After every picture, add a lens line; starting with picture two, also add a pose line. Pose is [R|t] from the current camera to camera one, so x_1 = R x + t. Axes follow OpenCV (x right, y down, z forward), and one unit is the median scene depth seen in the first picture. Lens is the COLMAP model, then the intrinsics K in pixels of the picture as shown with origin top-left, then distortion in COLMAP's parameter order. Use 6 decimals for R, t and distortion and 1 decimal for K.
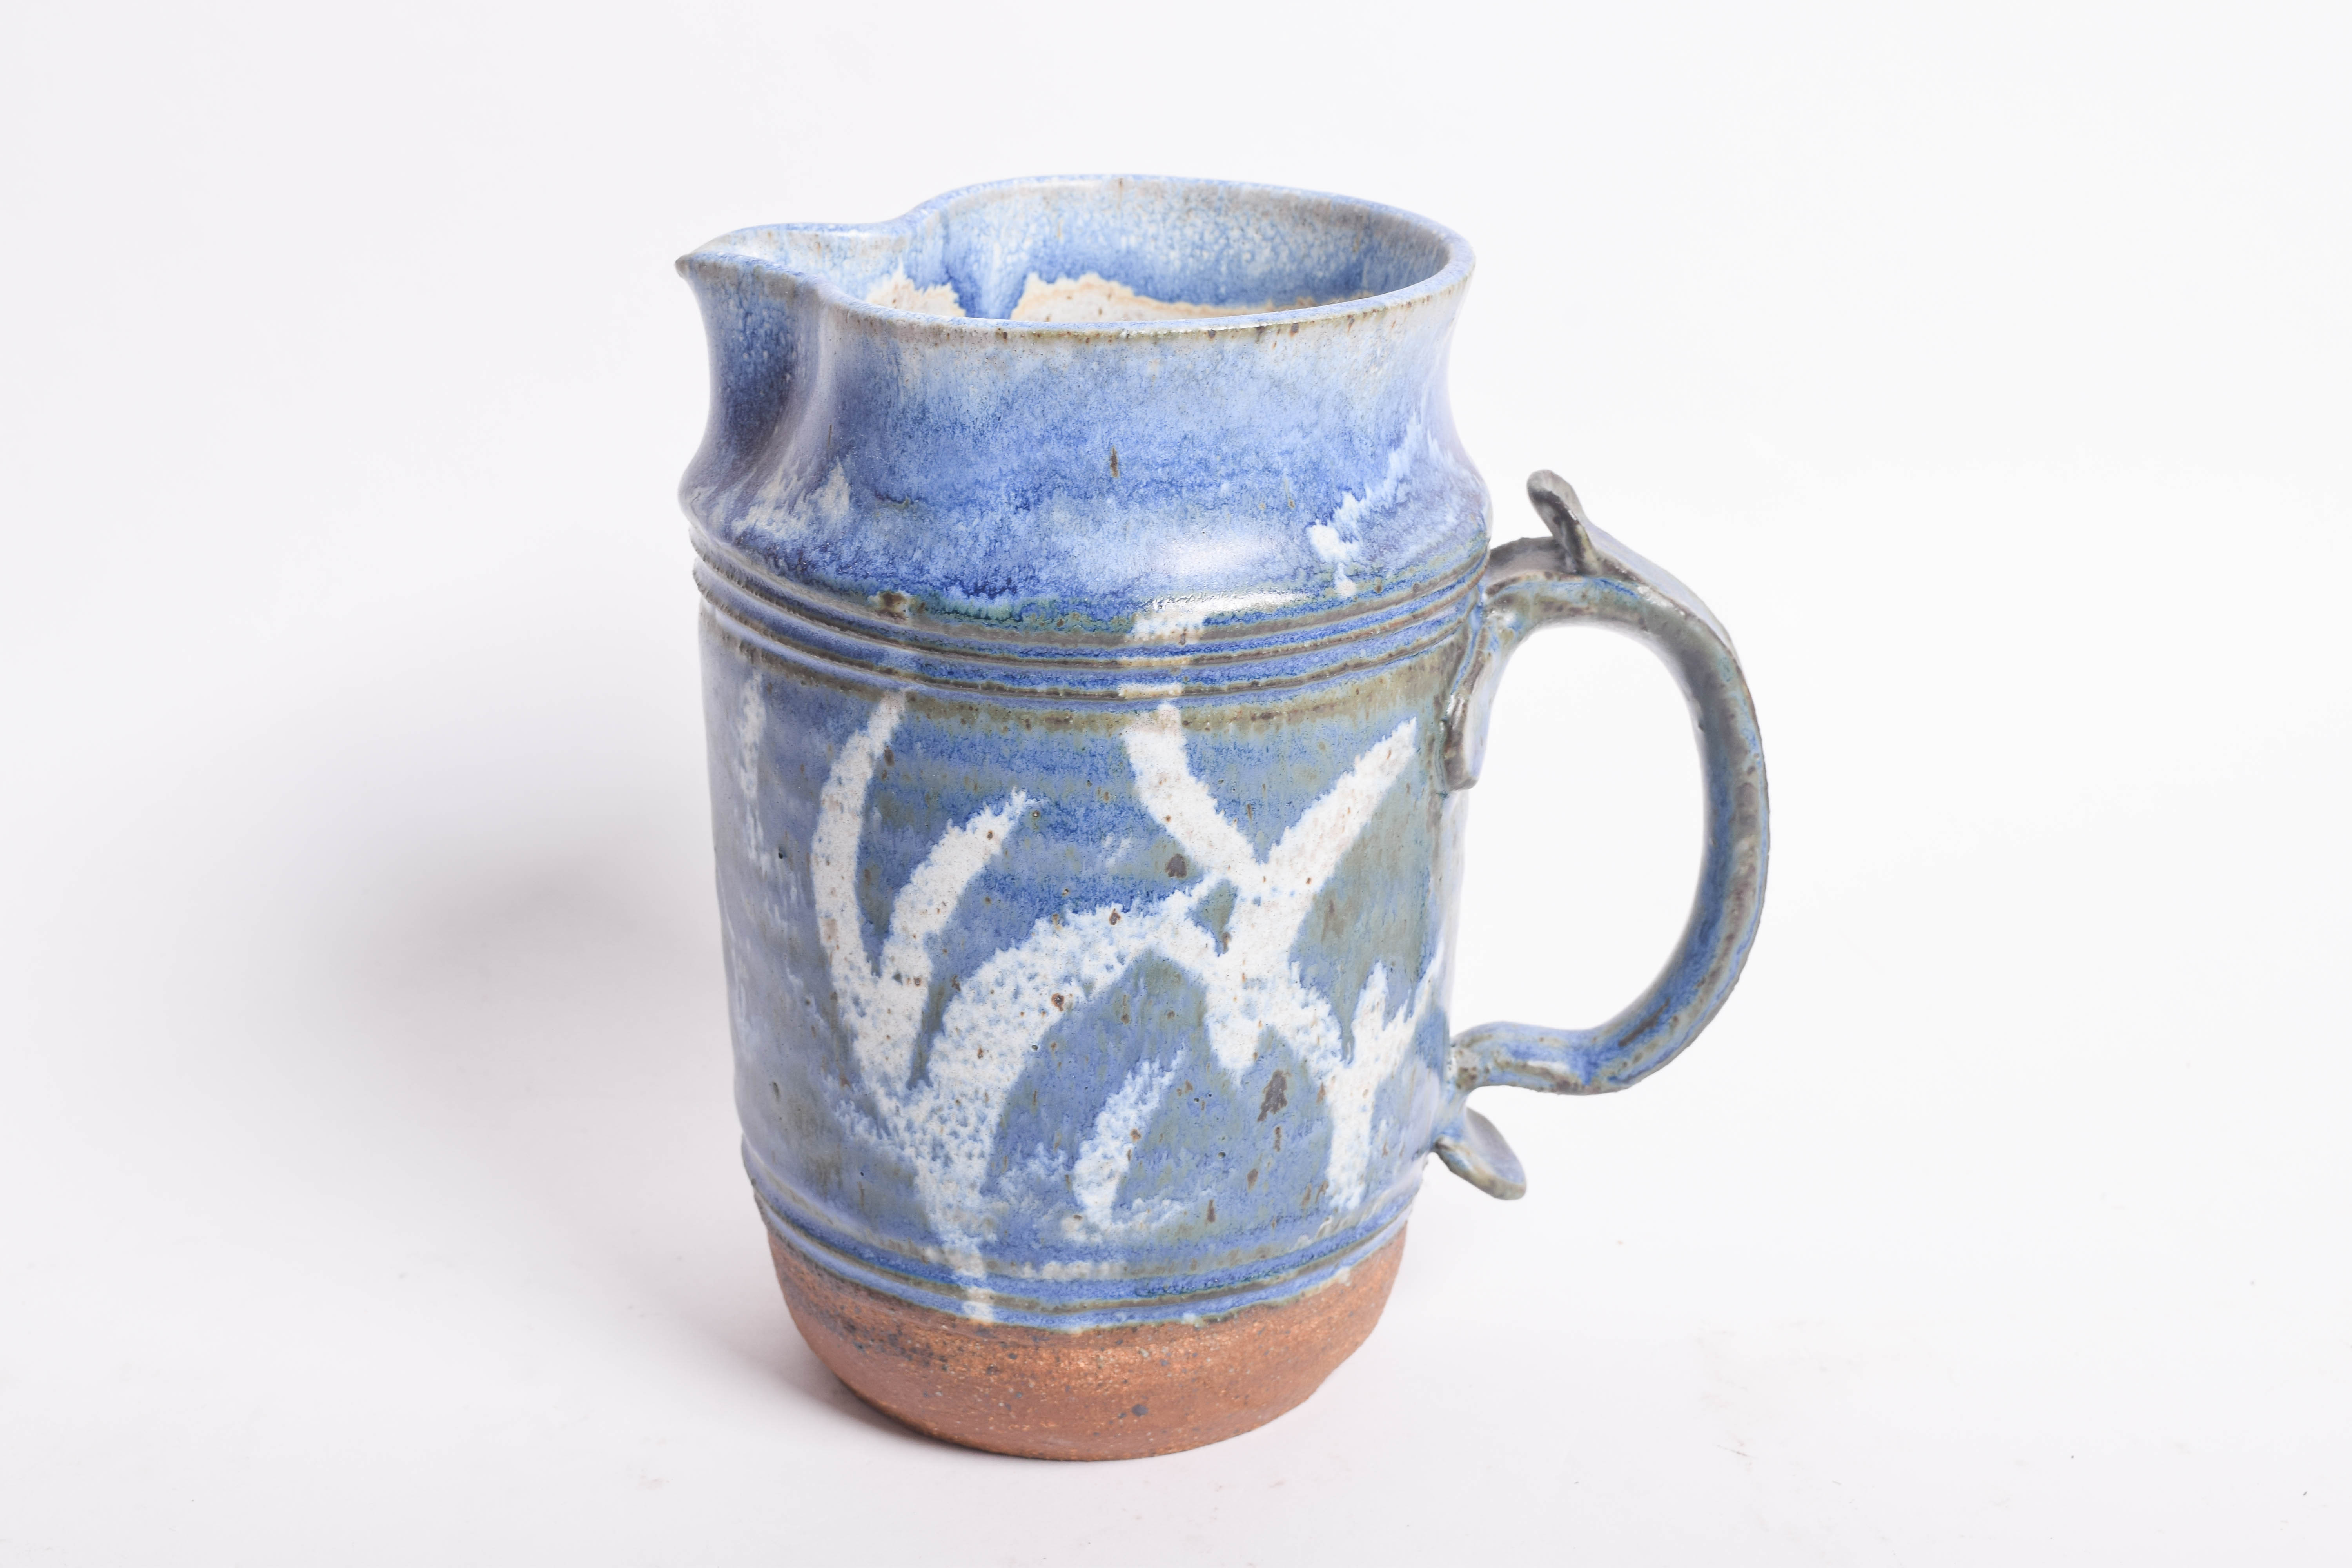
lens RADIAL K [[3405.5, 0, 1178.6], [0, 3405.5, 793.9], [0, 0, 1]] dist [-0.028038, 0.000000]
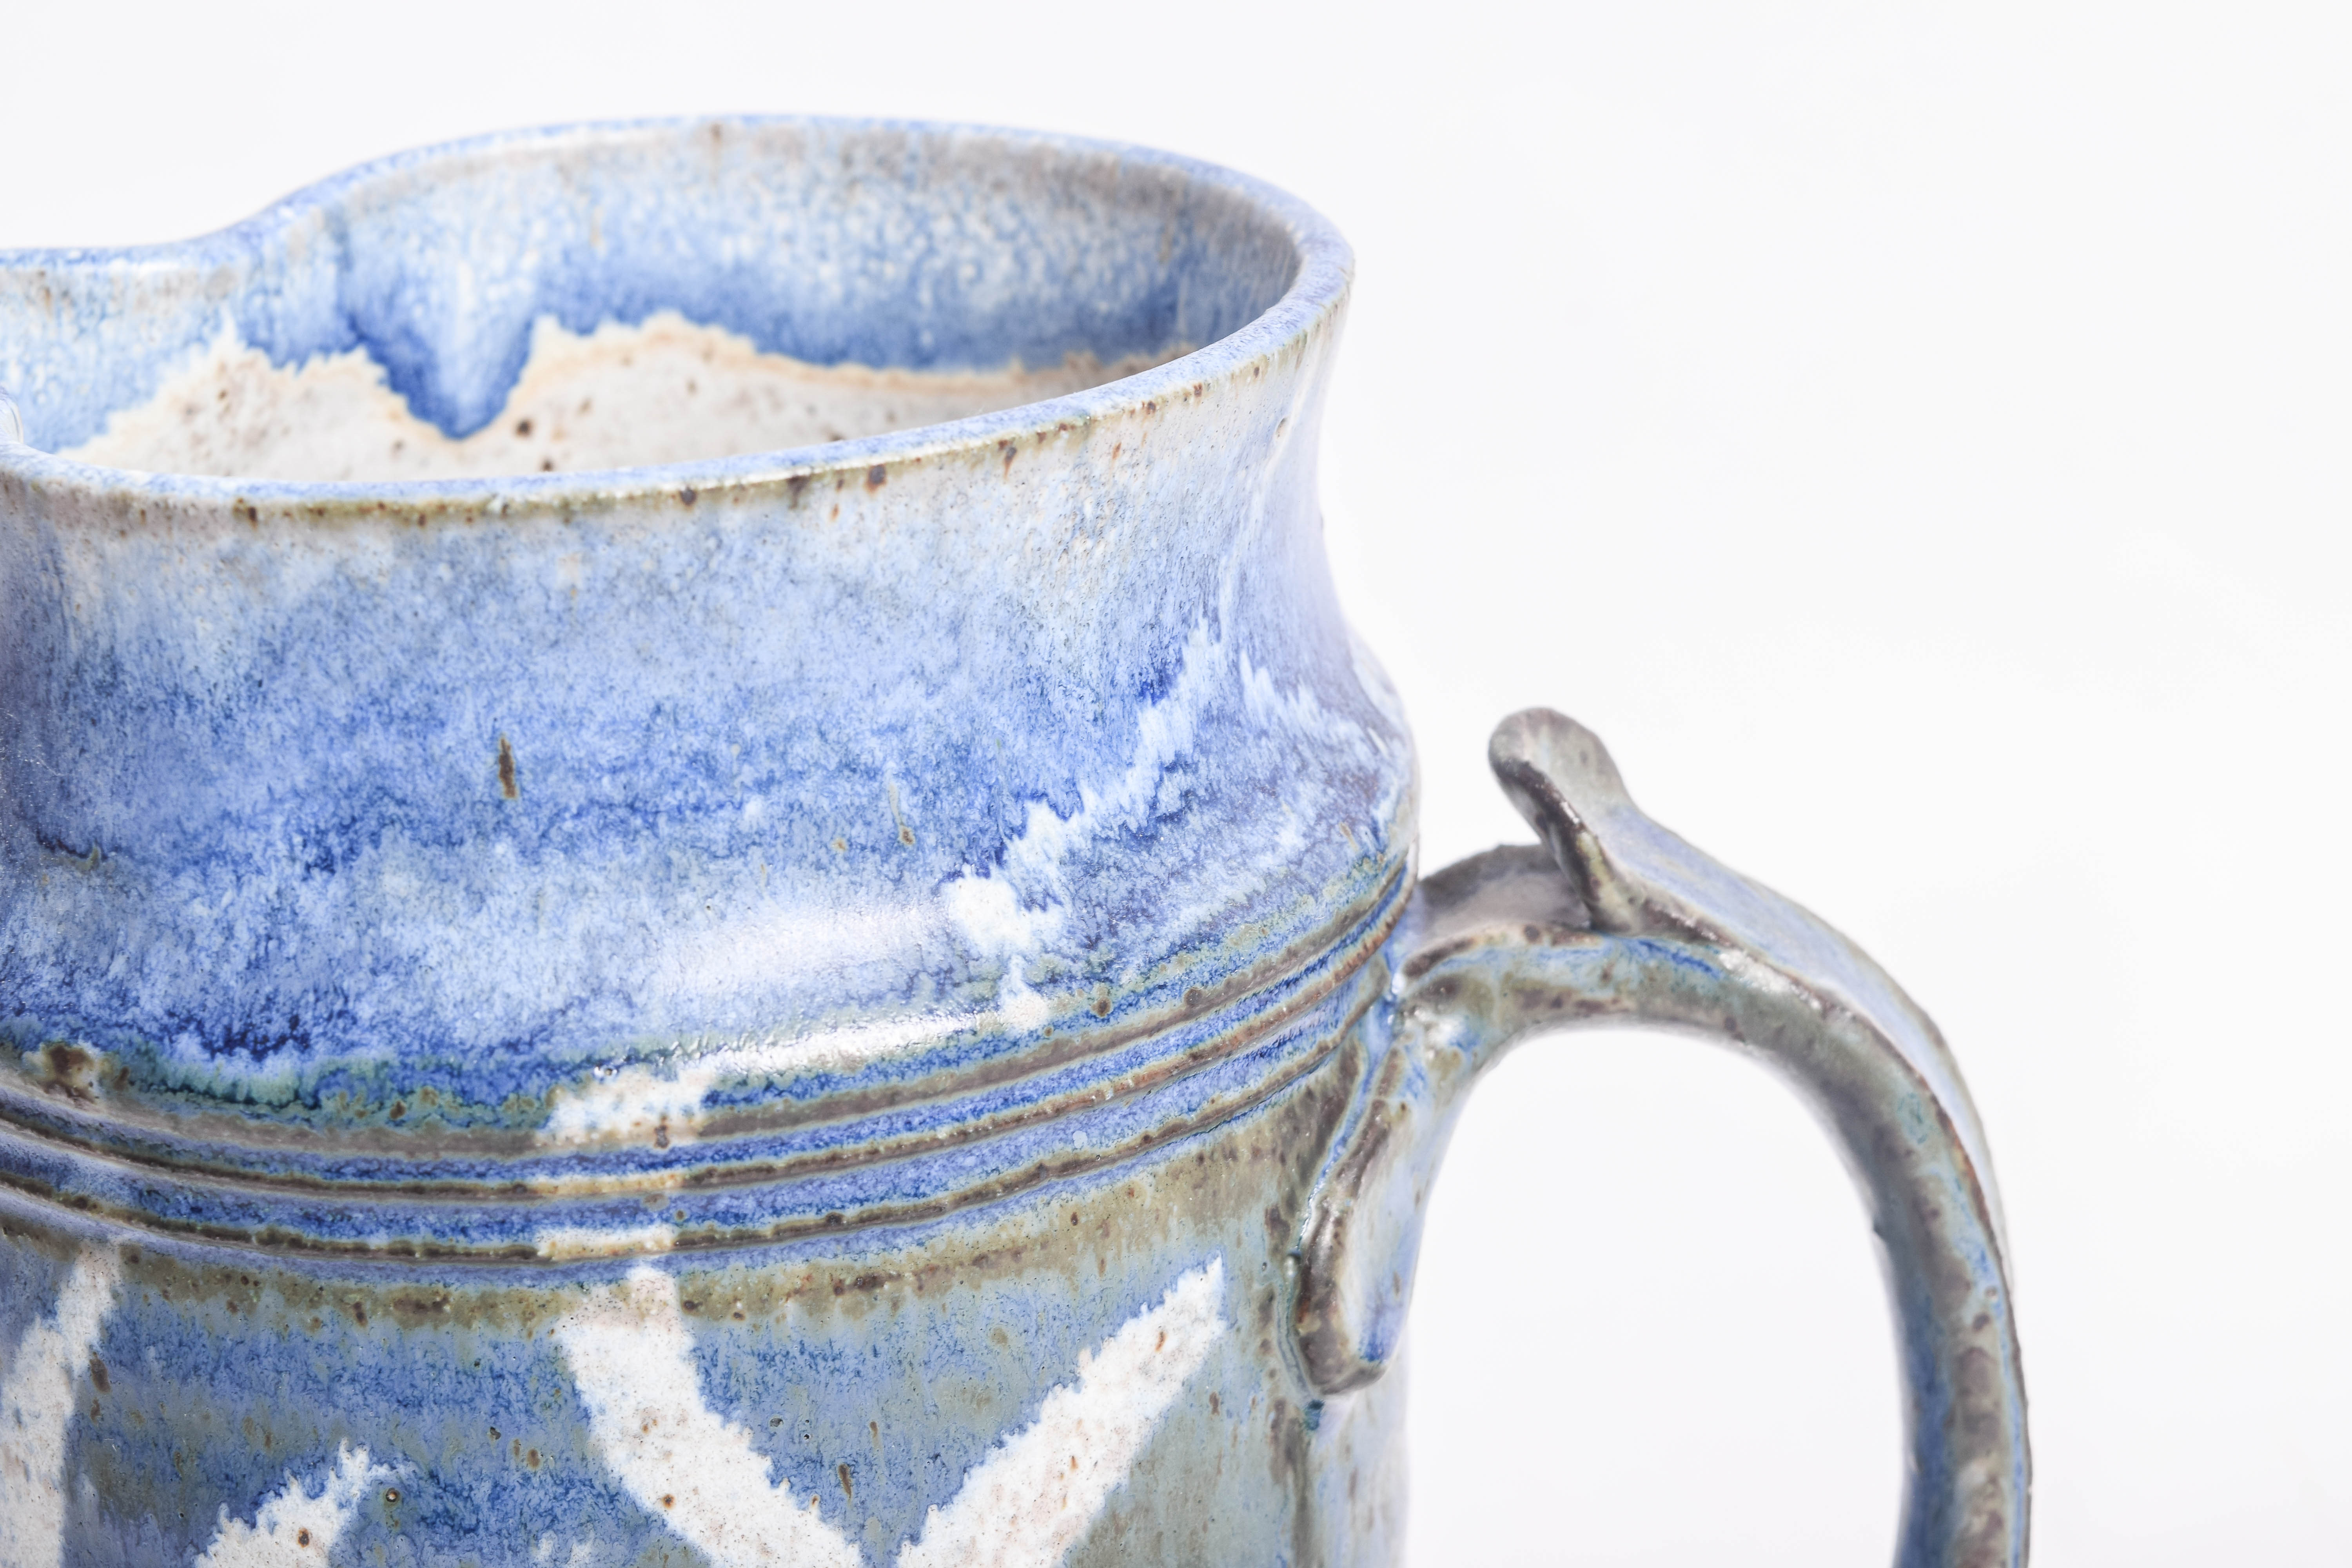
lens RADIAL K [[5526.1, 0, 1171.5], [0, 5526.1, 779.2], [0, 0, 1]] dist [-0.055818, 0.000000]
pose [[0.996385, -0.022706, -0.081859, 0.129960], [0.020327, 0.999350, -0.029789, -0.067834], [0.082482, 0.028018, 0.996199, 0.231354]]
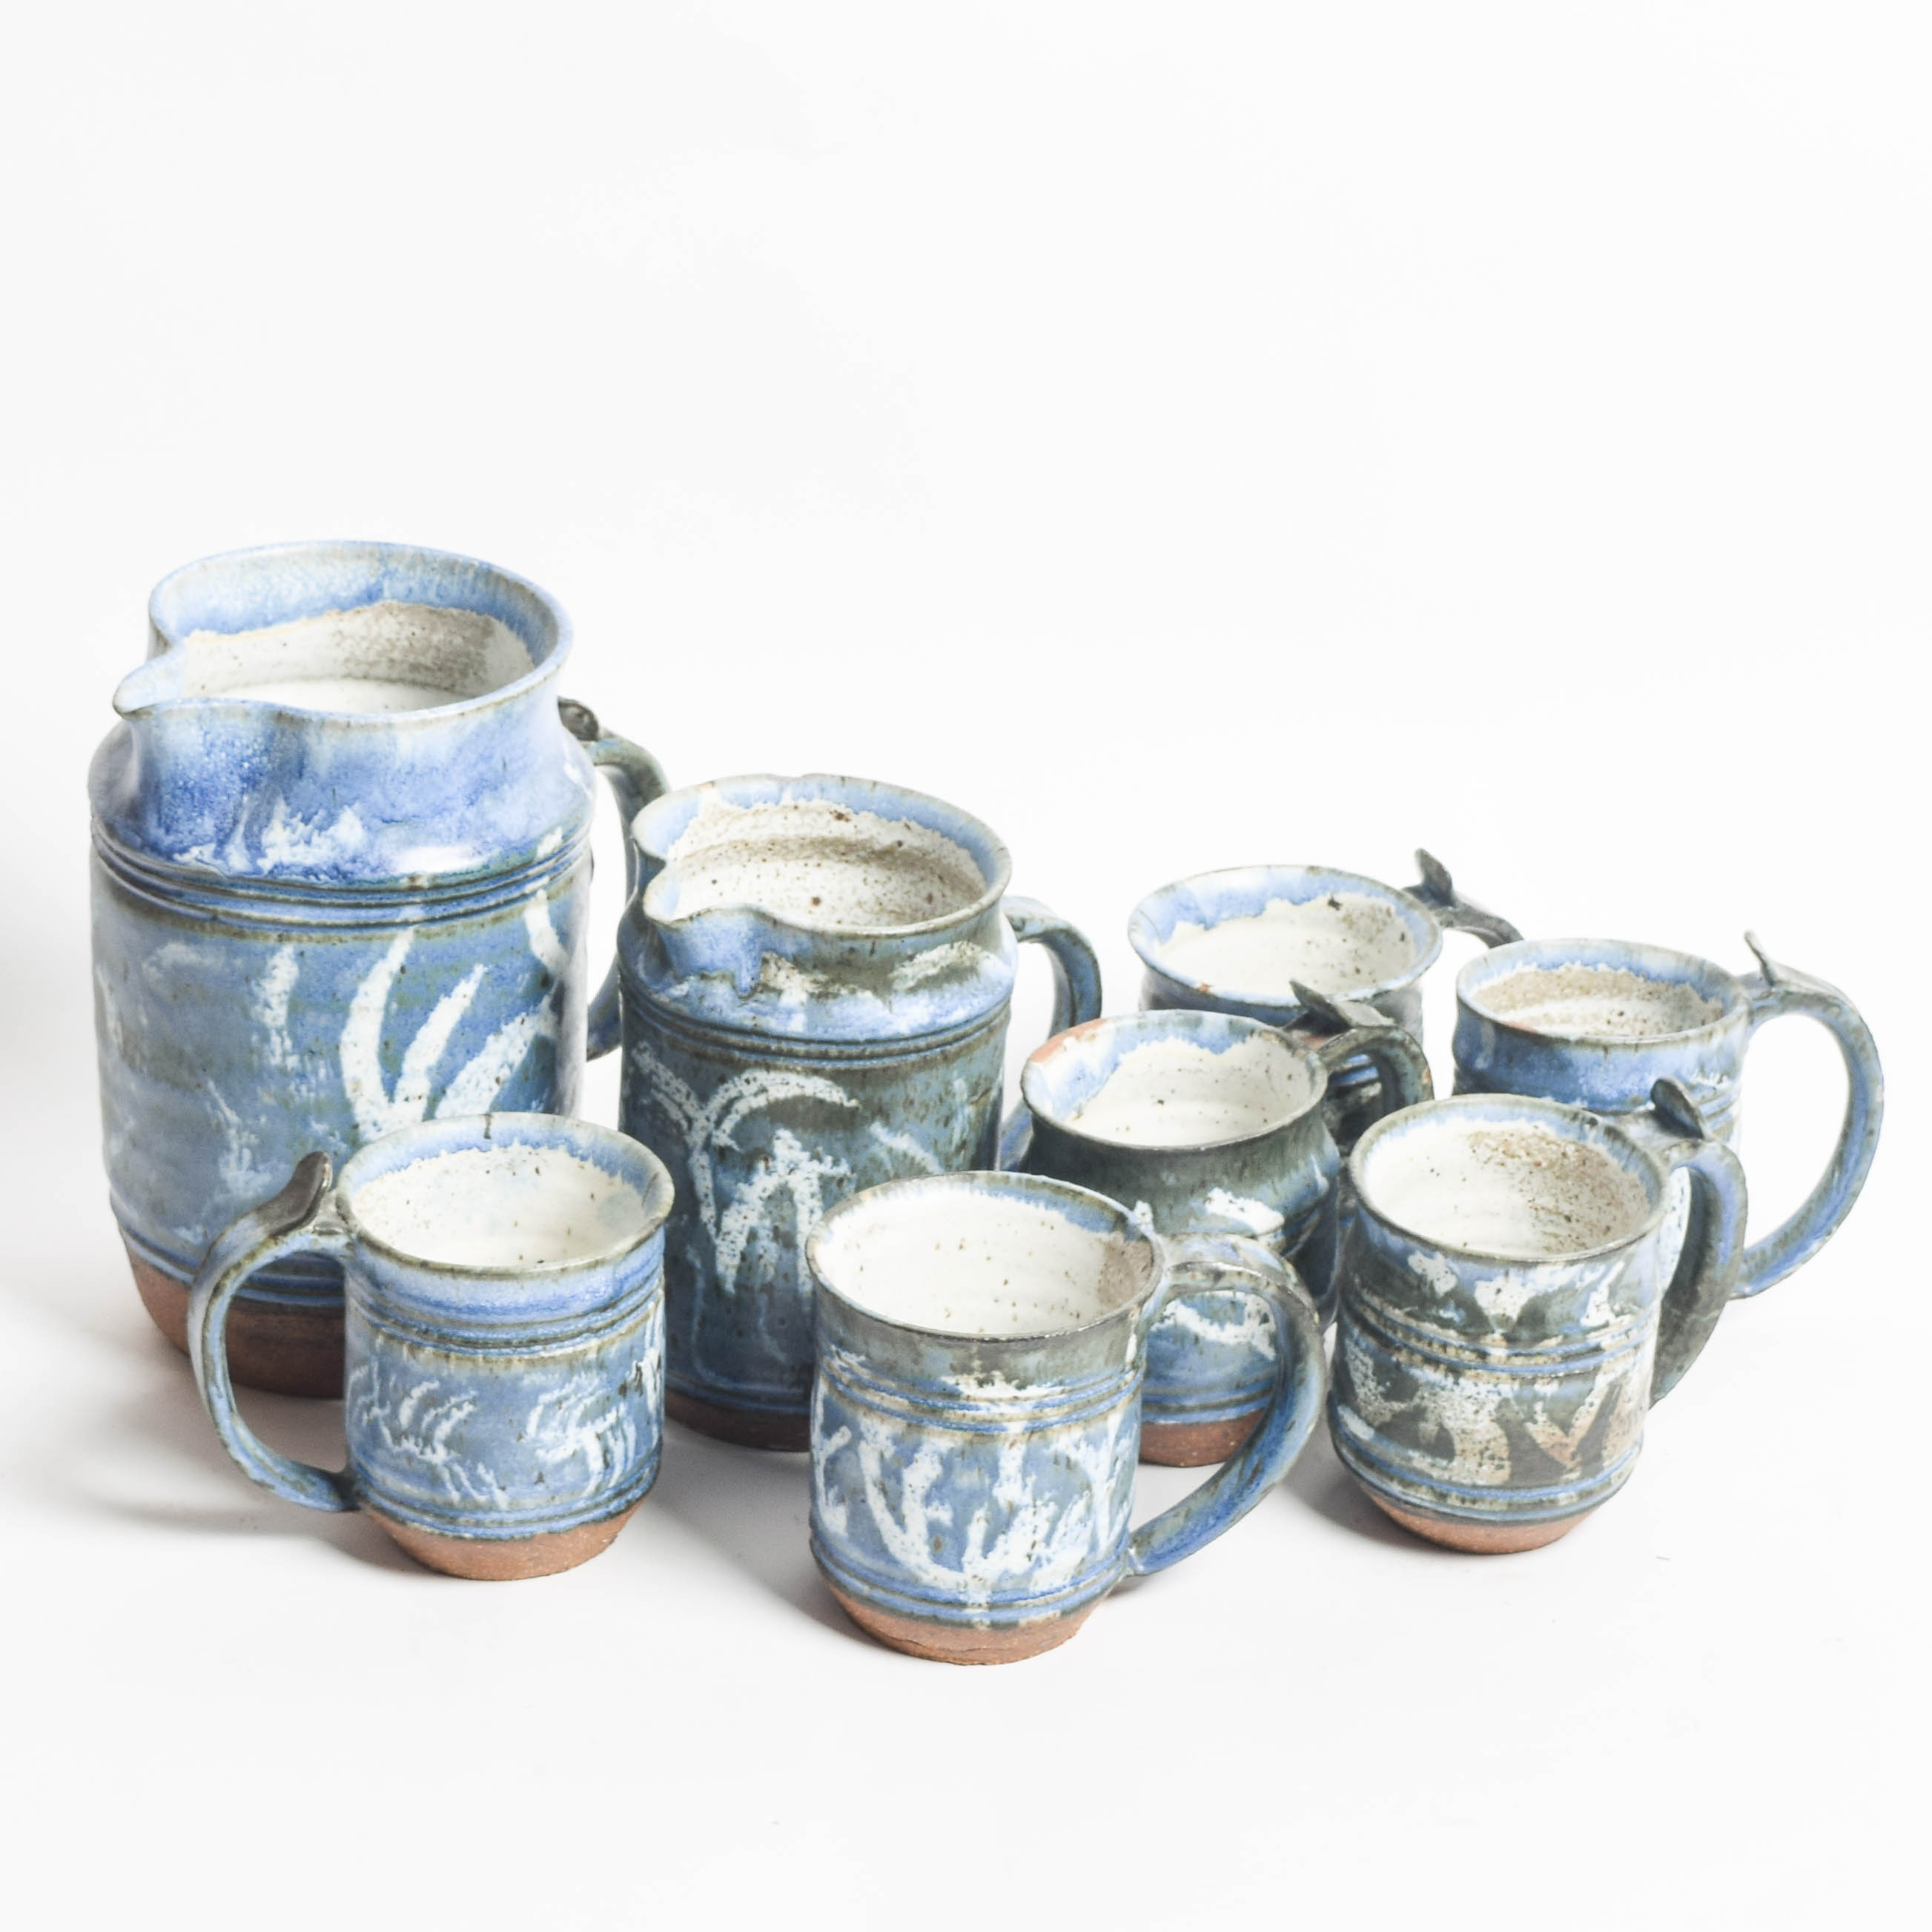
lens RADIAL K [[6770.2, 0, 966.8], [0, 6770.2, 965.9], [0, 0, 1]] dist [0.215794, 0.000000]
pose [[0.691935, -0.301049, 0.656198, -2.036114], [0.237739, 0.953230, 0.186634, -0.556956], [-0.681694, 0.026865, 0.731144, -1.582053]]
